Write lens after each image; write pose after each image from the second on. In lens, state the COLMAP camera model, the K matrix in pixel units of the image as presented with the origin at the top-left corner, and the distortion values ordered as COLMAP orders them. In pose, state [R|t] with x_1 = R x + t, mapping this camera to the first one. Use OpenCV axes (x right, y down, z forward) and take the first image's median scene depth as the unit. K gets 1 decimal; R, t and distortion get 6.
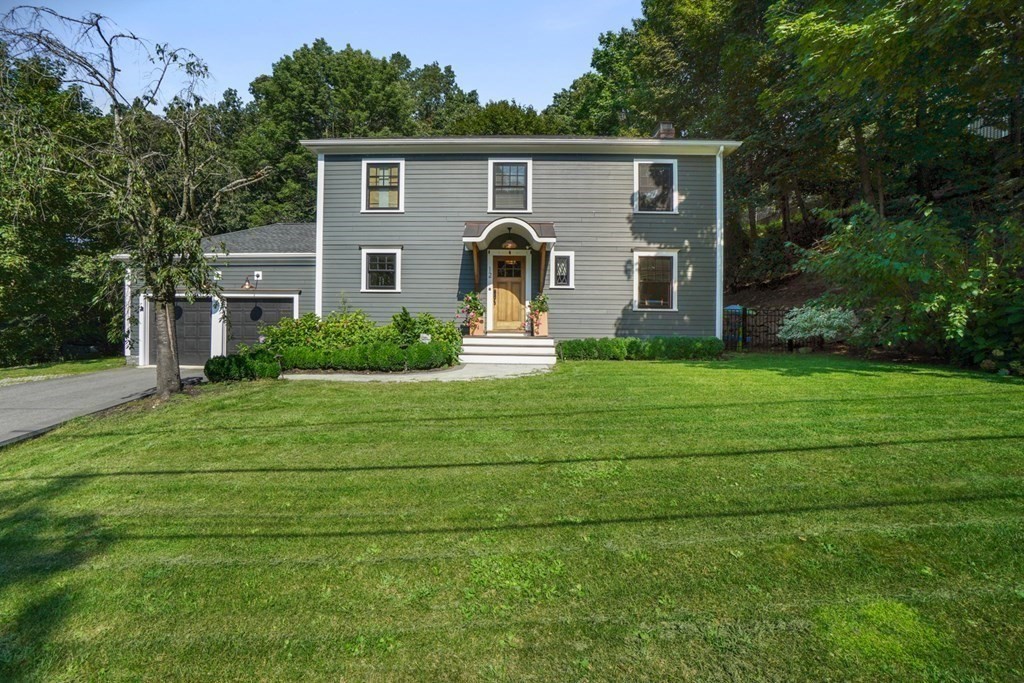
lens RADIAL K [[455.0, 0, 501.3], [0, 455.0, 333.4], [0, 0, 1]] dist [-0.064596, 0.024237]
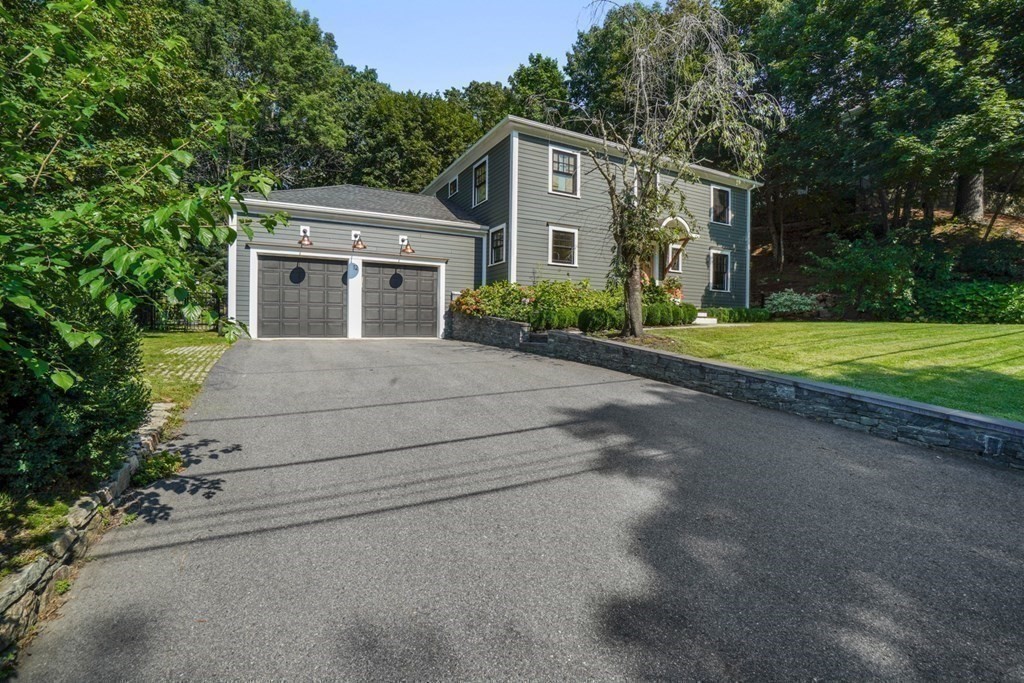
lens RADIAL K [[455.0, 0, 501.3], [0, 455.0, 333.4], [0, 0, 1]] dist [-0.064596, 0.024237]
pose [[0.869358, -0.010568, 0.494070, -0.965324], [0.004962, 0.999908, 0.012657, 0.062736], [-0.494159, -0.008551, 0.869330, 0.089963]]
